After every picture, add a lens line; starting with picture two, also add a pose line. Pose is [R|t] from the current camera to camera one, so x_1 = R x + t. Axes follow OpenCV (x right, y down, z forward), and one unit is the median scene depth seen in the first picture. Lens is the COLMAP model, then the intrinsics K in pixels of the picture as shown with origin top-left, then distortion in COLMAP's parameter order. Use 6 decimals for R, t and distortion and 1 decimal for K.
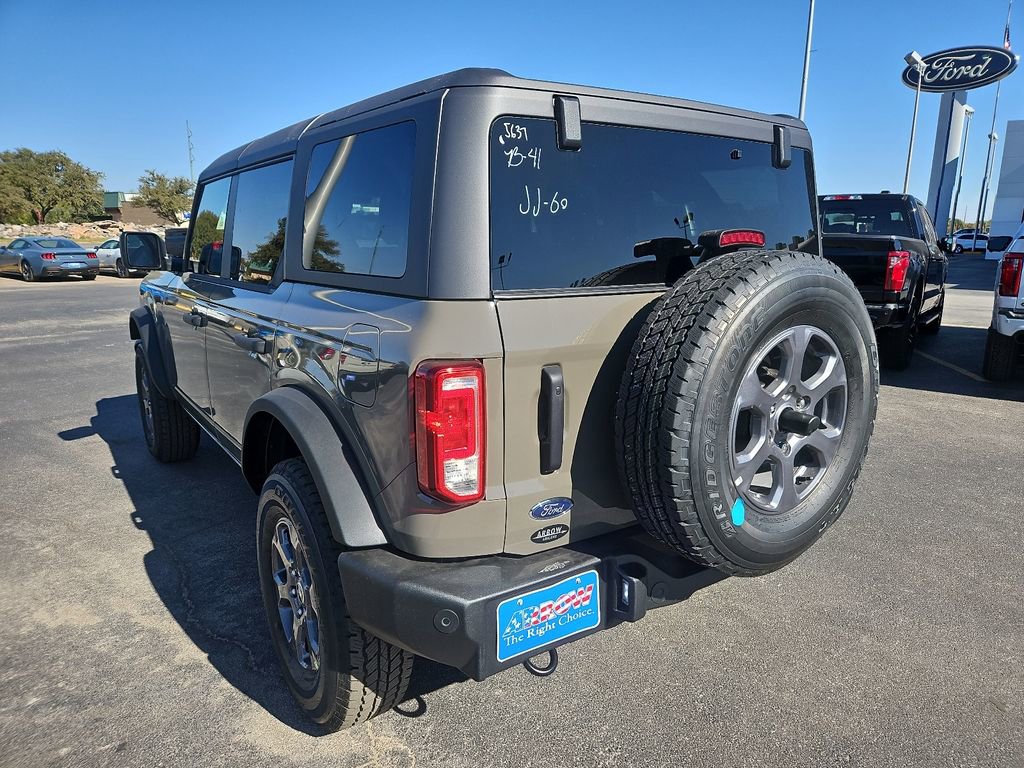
lens RADIAL K [[680.8, 0, 516.8], [0, 680.8, 381.3], [0, 0, 1]] dist [0.055462, -0.042411]
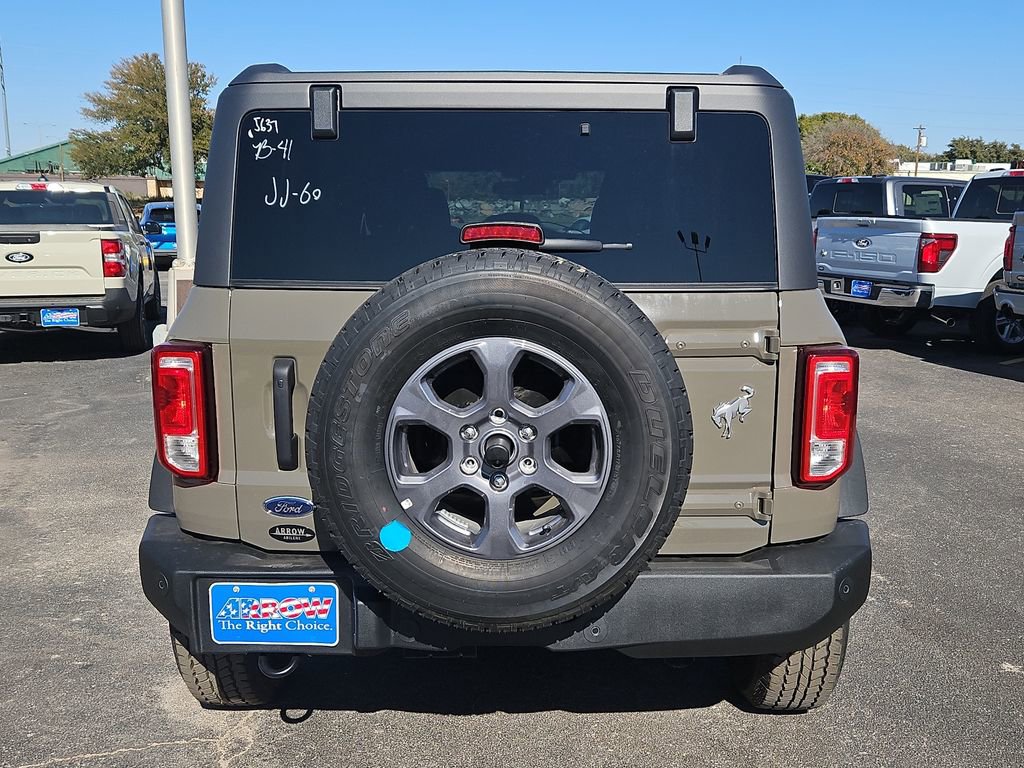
lens RADIAL K [[997.6, 0, 539.3], [0, 997.6, 402.3], [0, 0, 1]] dist [0.038095, -0.000029]
pose [[0.824190, 0.108069, -0.555907, 1.112952], [-0.120047, 0.992655, 0.014991, -0.024515], [0.553444, 0.054379, 0.831109, 0.007559]]
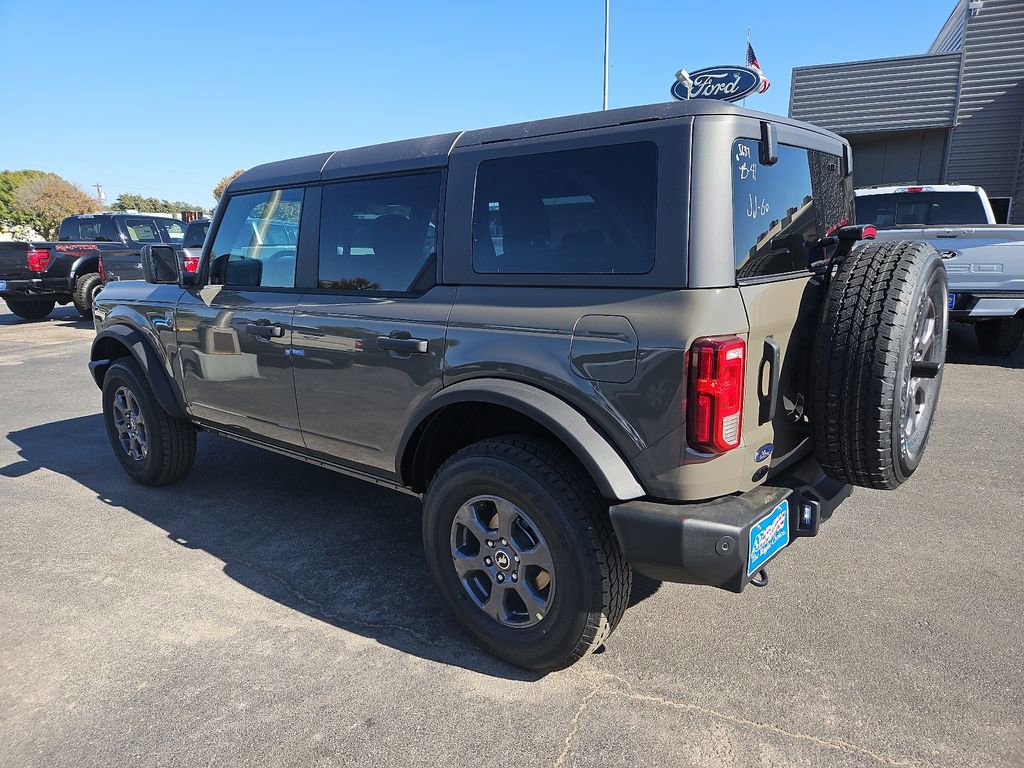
lens RADIAL K [[666.2, 0, 504.8], [0, 666.2, 391.0], [0, 0, 1]] dist [0.054988, -0.039387]
pose [[0.967534, -0.081767, 0.239148, -0.693040], [0.078736, 0.996648, 0.022216, 0.008921], [-0.240163, -0.002665, 0.970729, -0.079463]]
